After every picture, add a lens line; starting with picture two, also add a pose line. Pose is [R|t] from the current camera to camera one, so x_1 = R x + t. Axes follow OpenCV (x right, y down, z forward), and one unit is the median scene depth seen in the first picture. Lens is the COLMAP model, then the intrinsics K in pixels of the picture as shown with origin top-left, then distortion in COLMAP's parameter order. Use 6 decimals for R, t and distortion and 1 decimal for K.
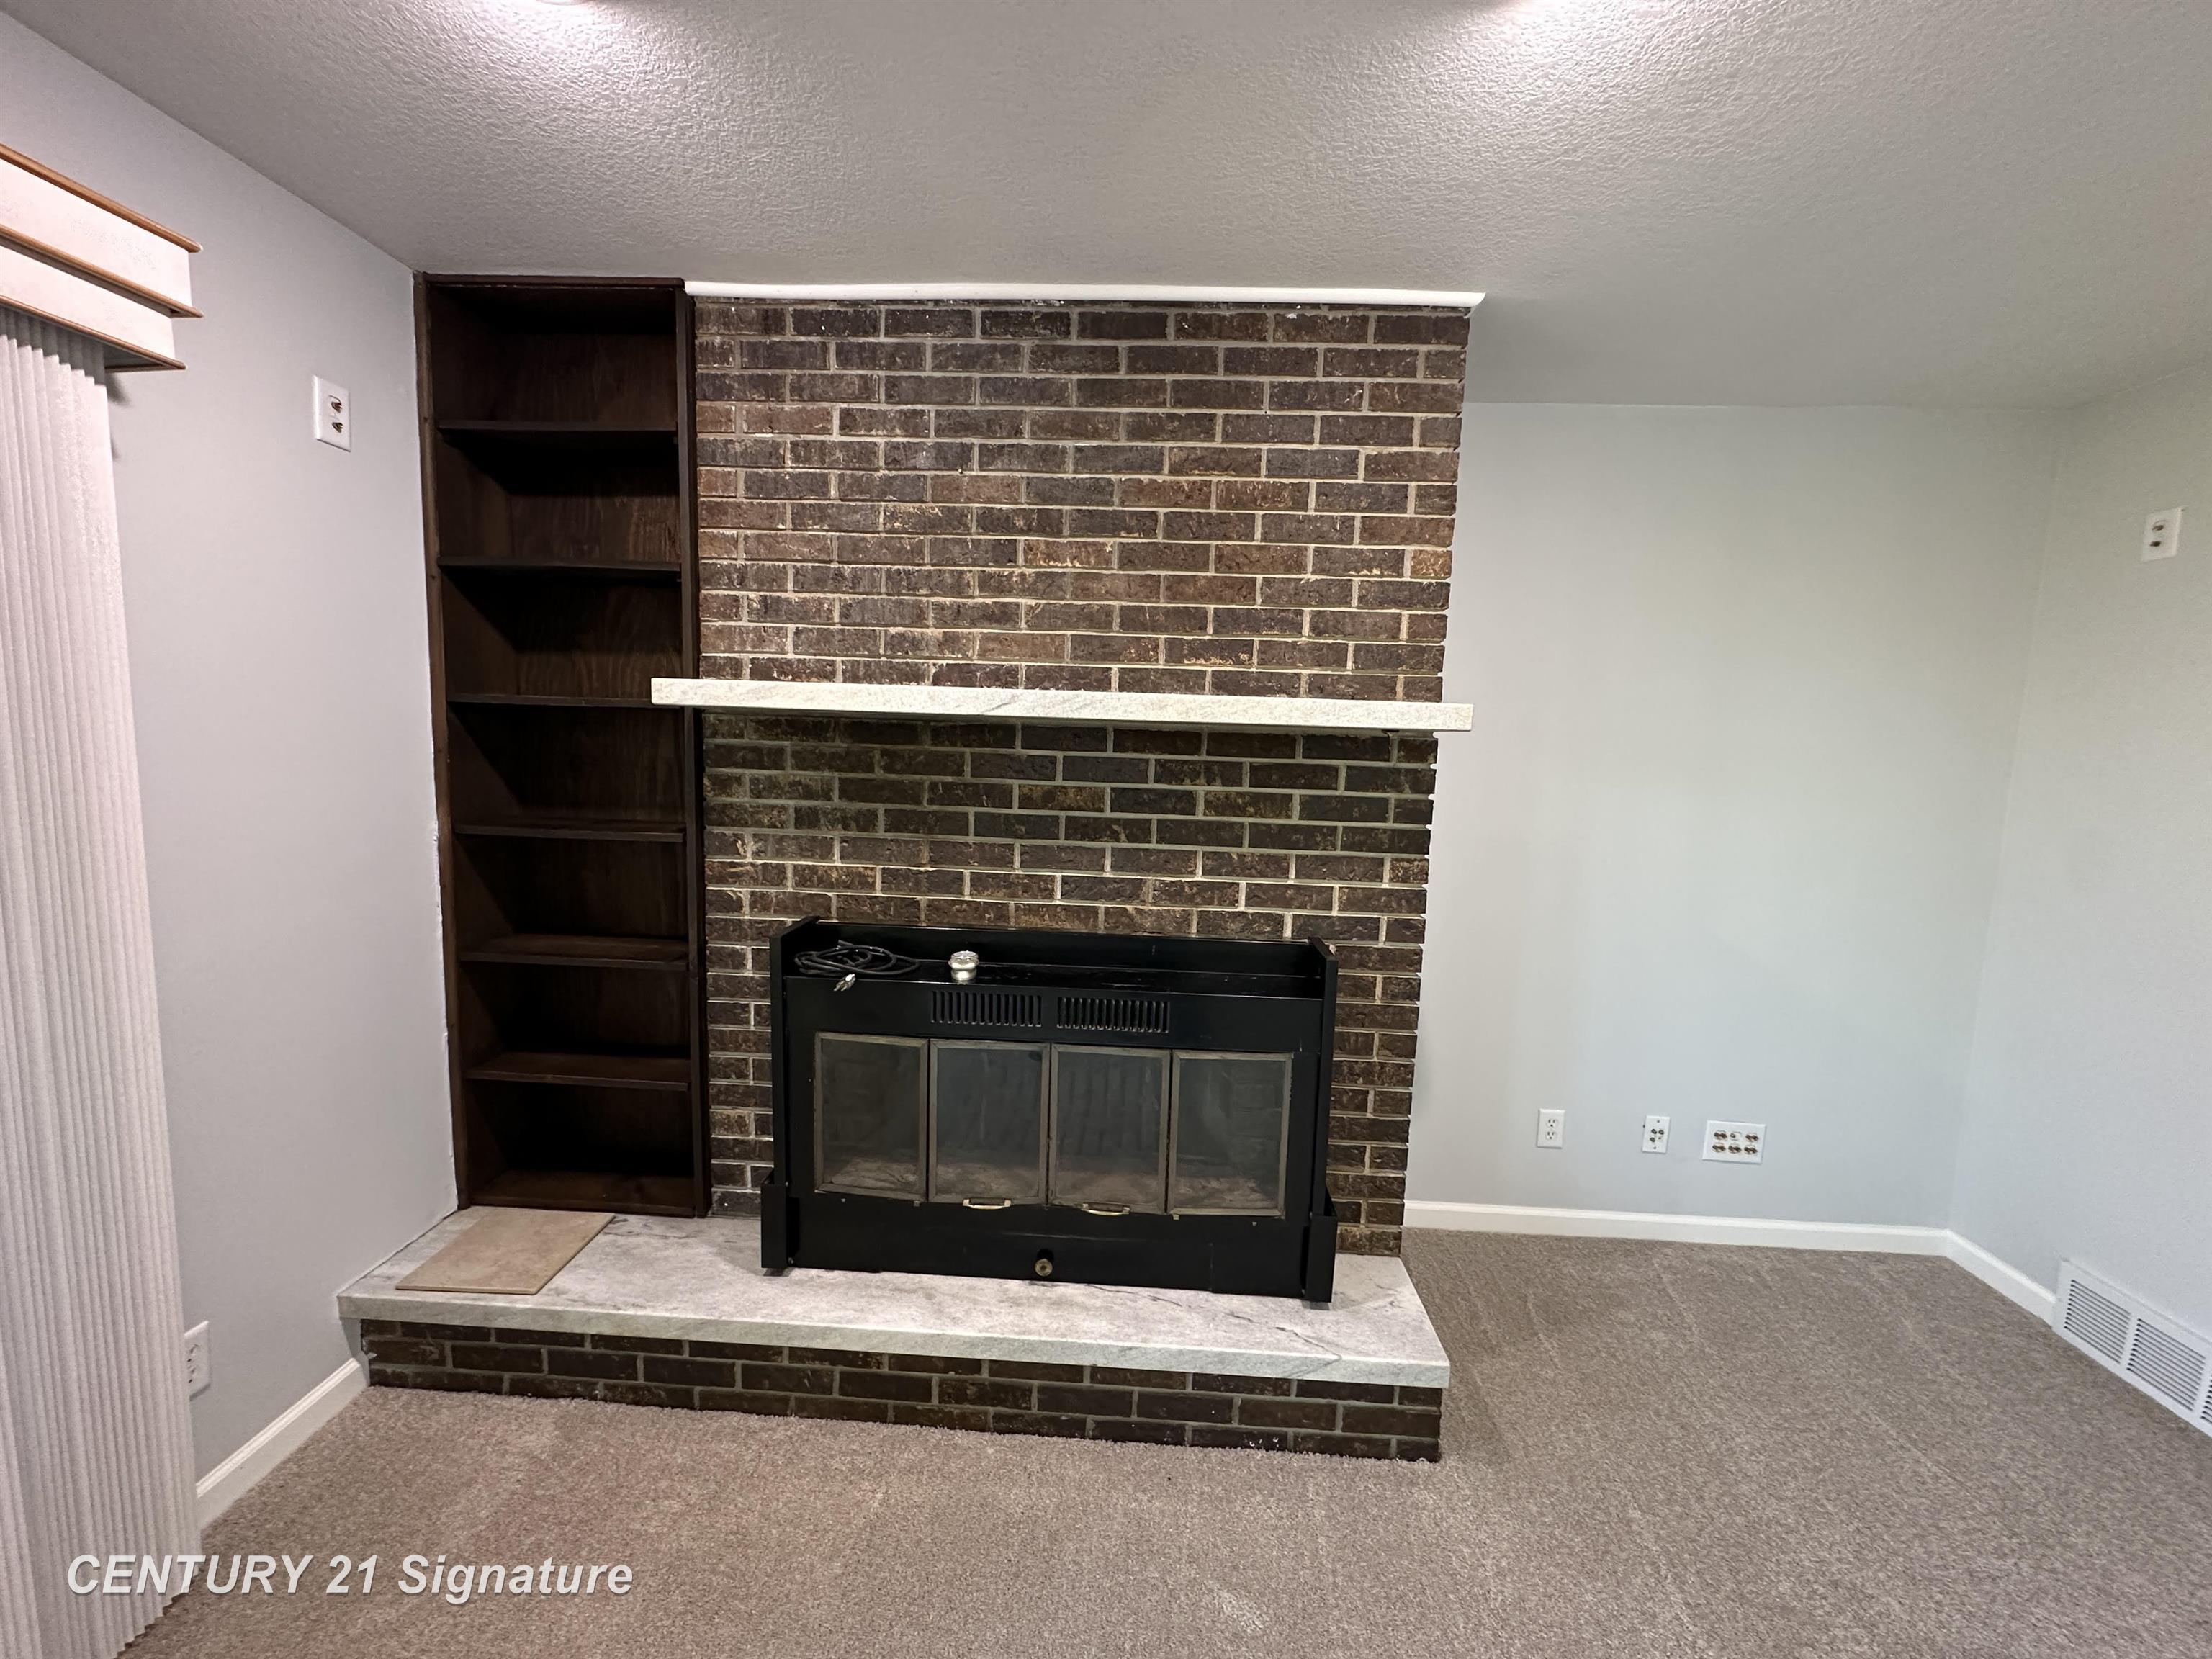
lens RADIAL K [[881.5, 0, 1103.8], [0, 881.5, 826.7], [0, 0, 1]] dist [-0.007539, -0.000071]
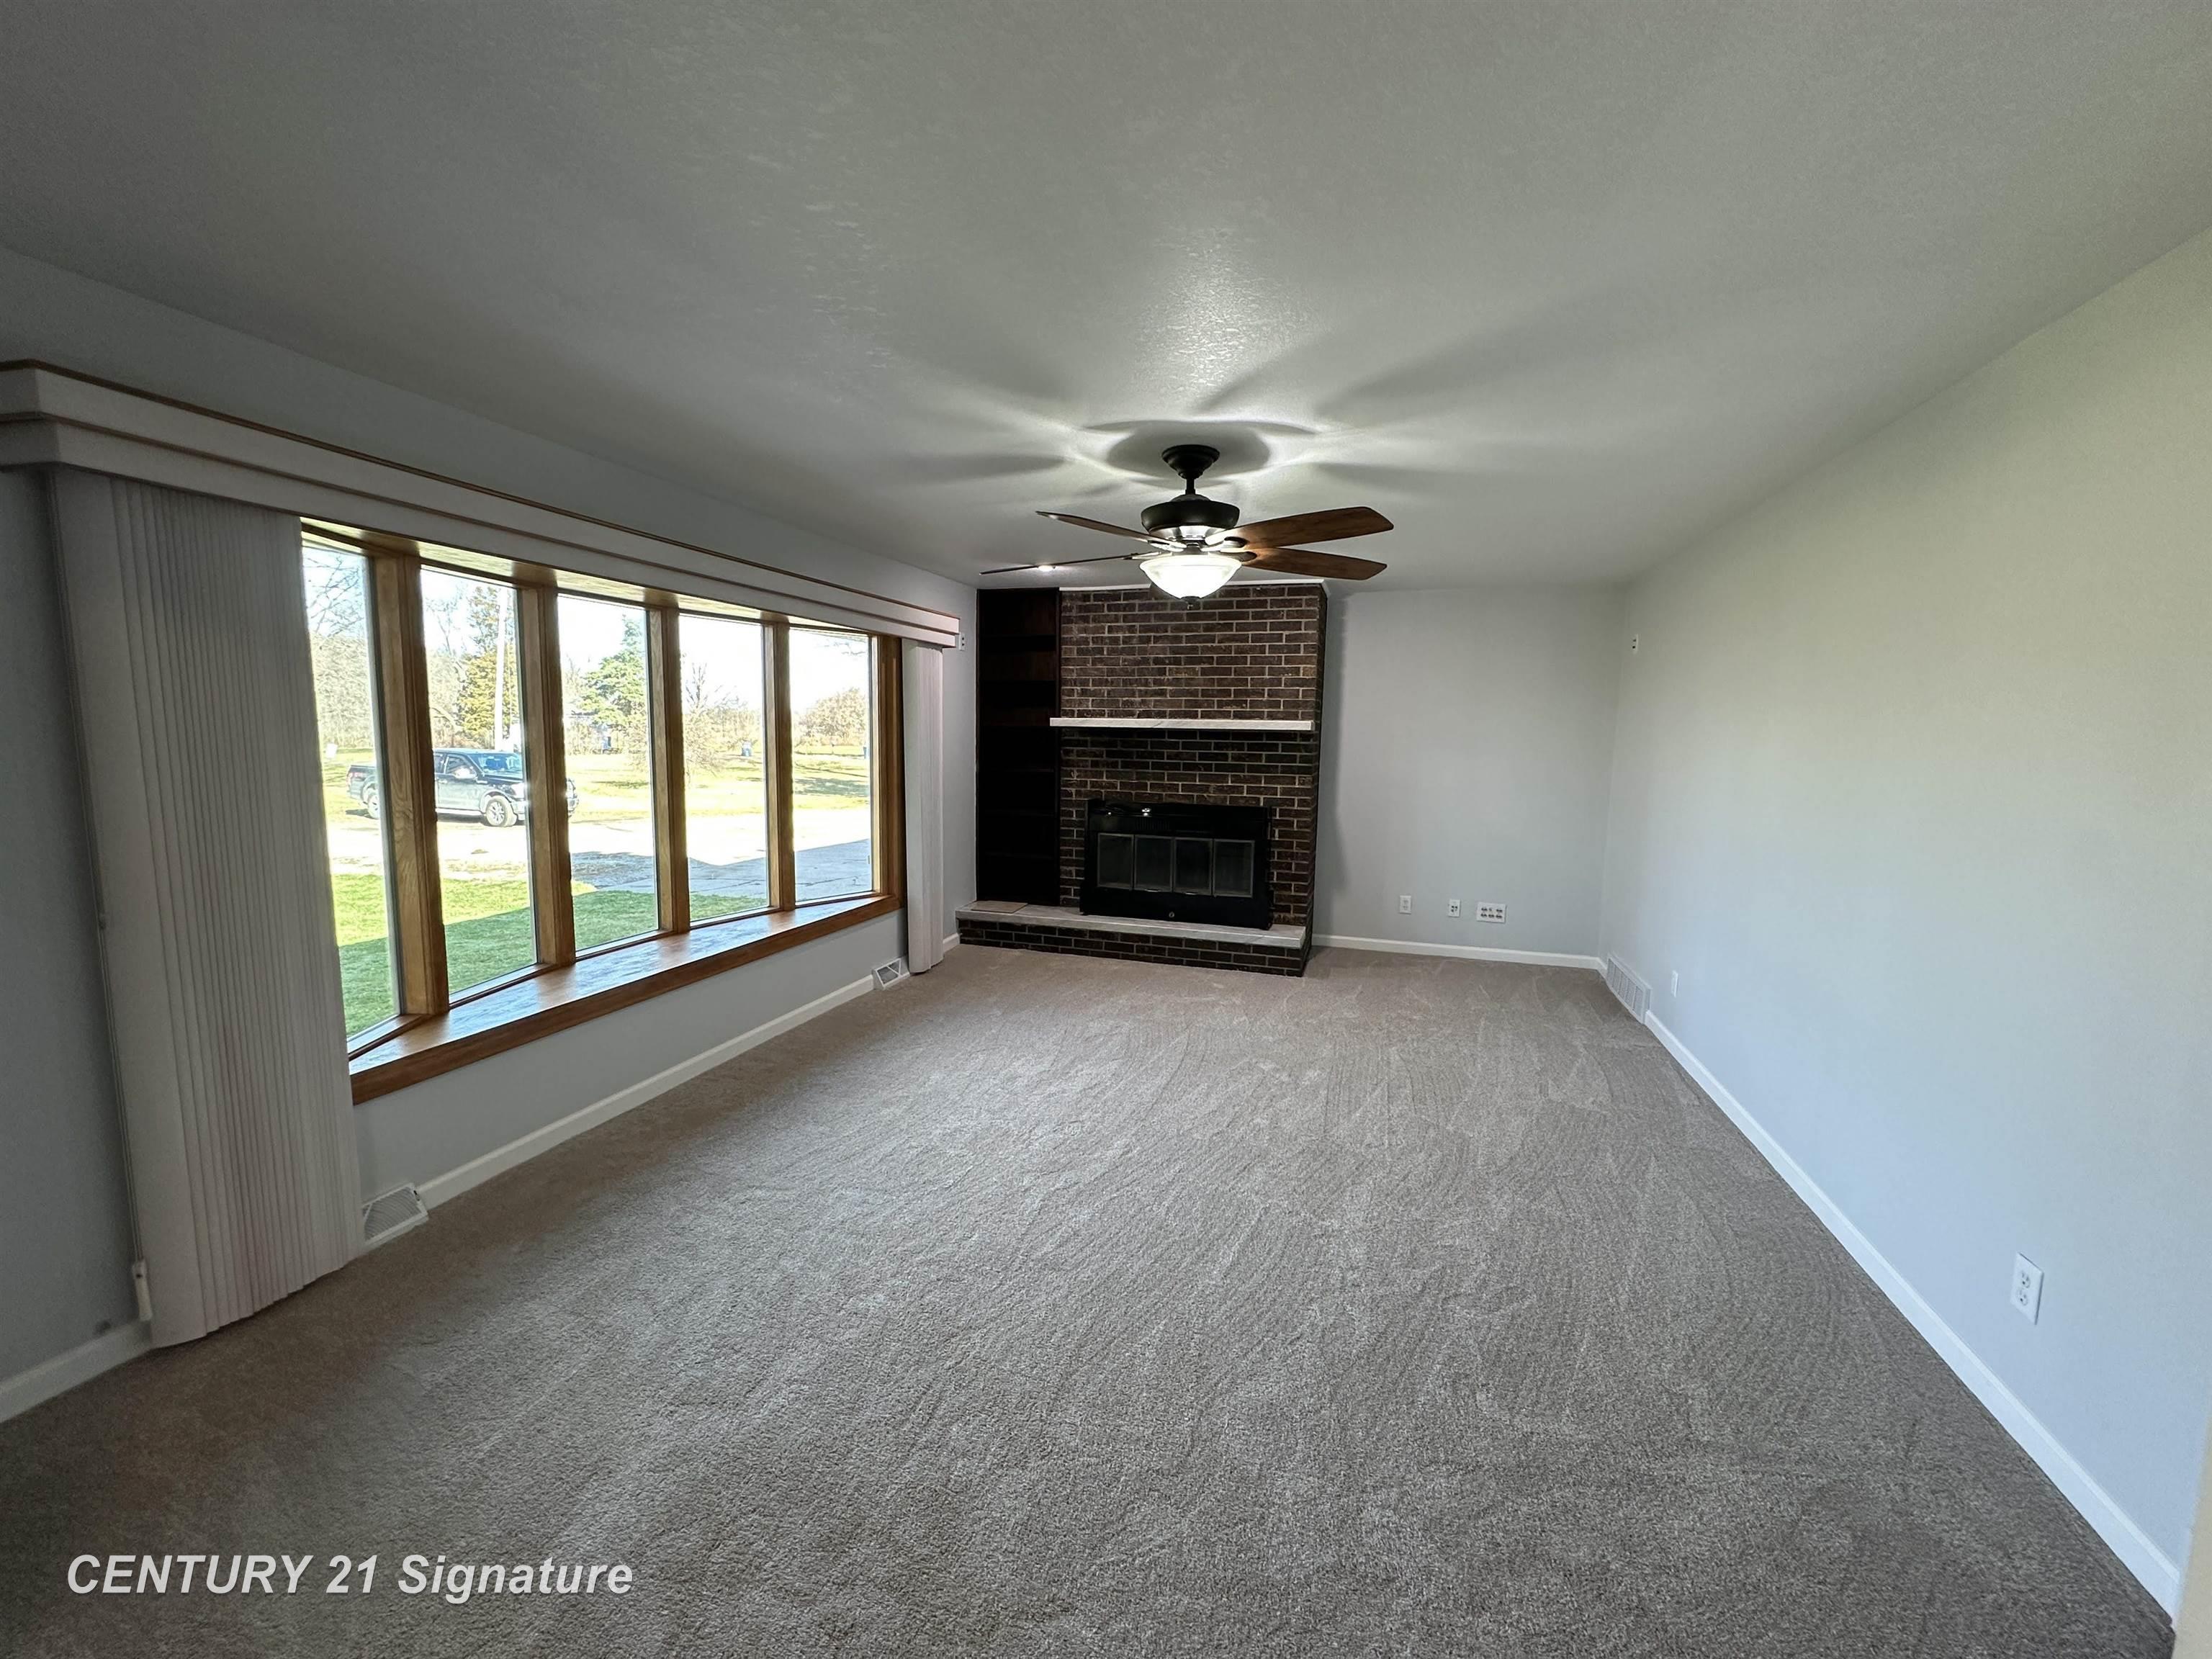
lens RADIAL K [[881.5, 0, 1104.5], [0, 881.5, 826.9], [0, 0, 1]] dist [-0.007539, -0.000071]
pose [[0.966168, 0.010837, -0.257685, 0.458045], [-0.011123, 0.999938, 0.000348, 0.202677], [0.257673, 0.002530, 0.966229, -1.854649]]
